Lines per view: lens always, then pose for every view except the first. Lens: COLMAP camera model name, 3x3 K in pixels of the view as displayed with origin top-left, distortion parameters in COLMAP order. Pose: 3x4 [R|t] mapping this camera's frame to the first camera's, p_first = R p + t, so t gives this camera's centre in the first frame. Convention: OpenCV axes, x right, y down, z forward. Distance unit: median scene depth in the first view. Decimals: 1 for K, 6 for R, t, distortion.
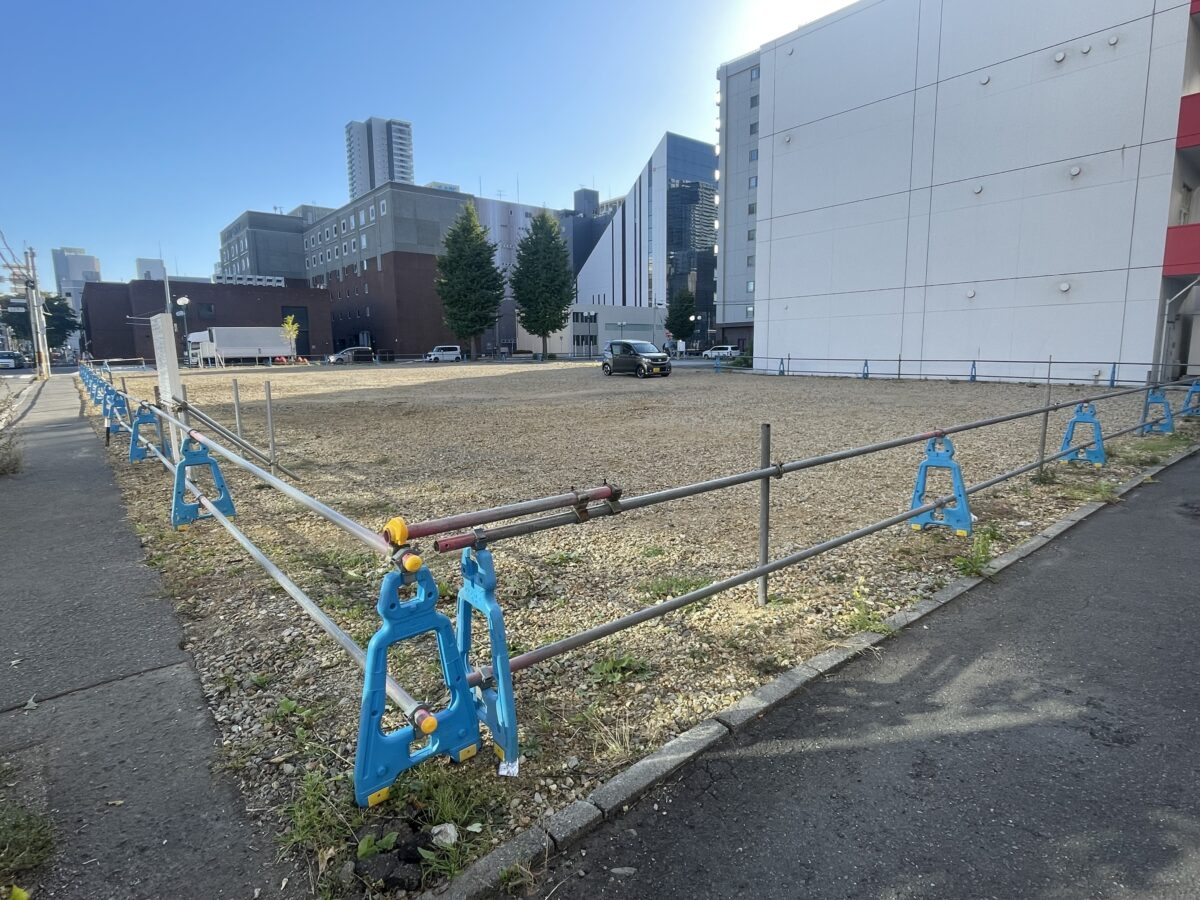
lens RADIAL K [[633.8, 0, 600.0], [0, 633.8, 450.0], [0, 0, 1]] dist [0.001522, 0.000296]
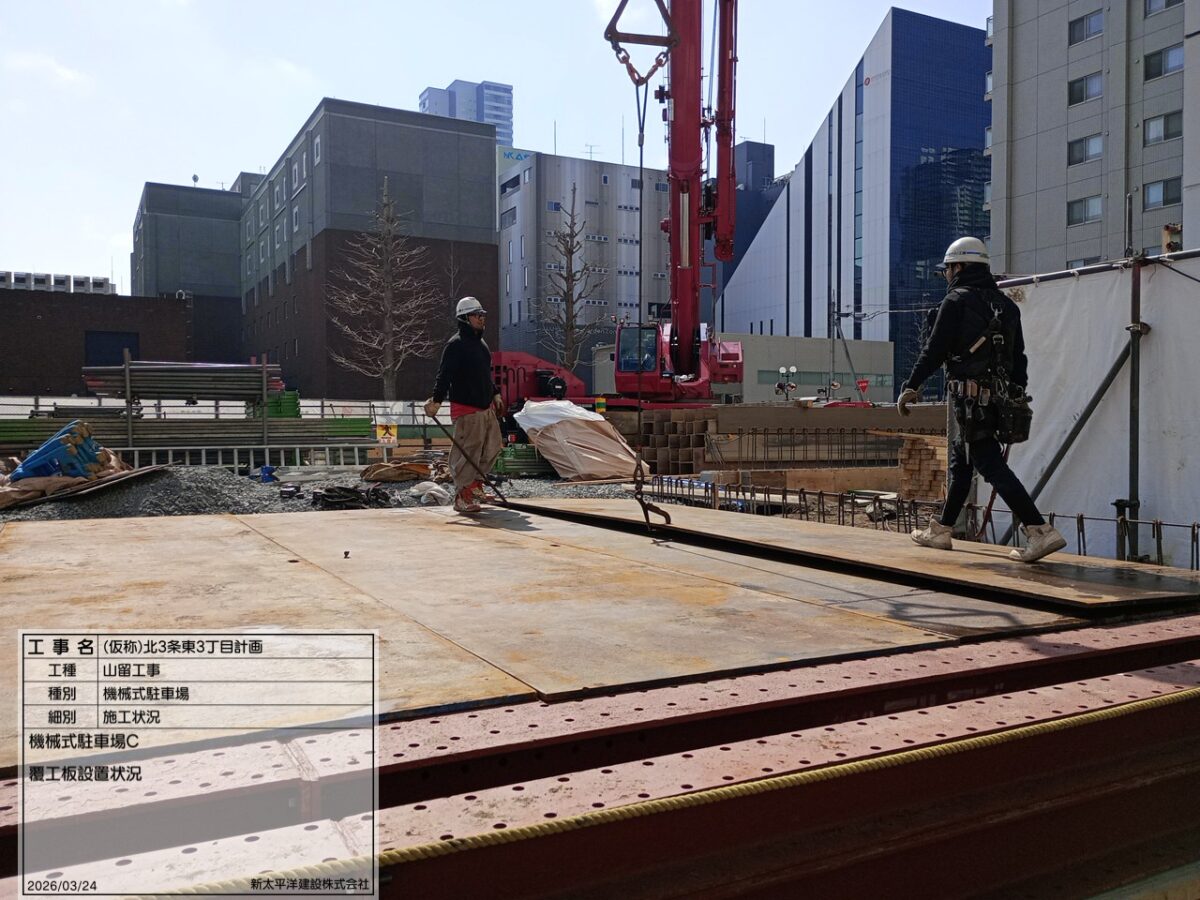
lens RADIAL K [[986.7, 0, 600.0], [0, 986.7, 450.0], [0, 0, 1]] dist [0.045582, -0.015605]
pose [[0.979264, 0.014914, -0.202040, 0.040952], [-0.040688, 0.991445, -0.124024, -0.032922], [0.198461, 0.129673, 0.971493, 0.205109]]
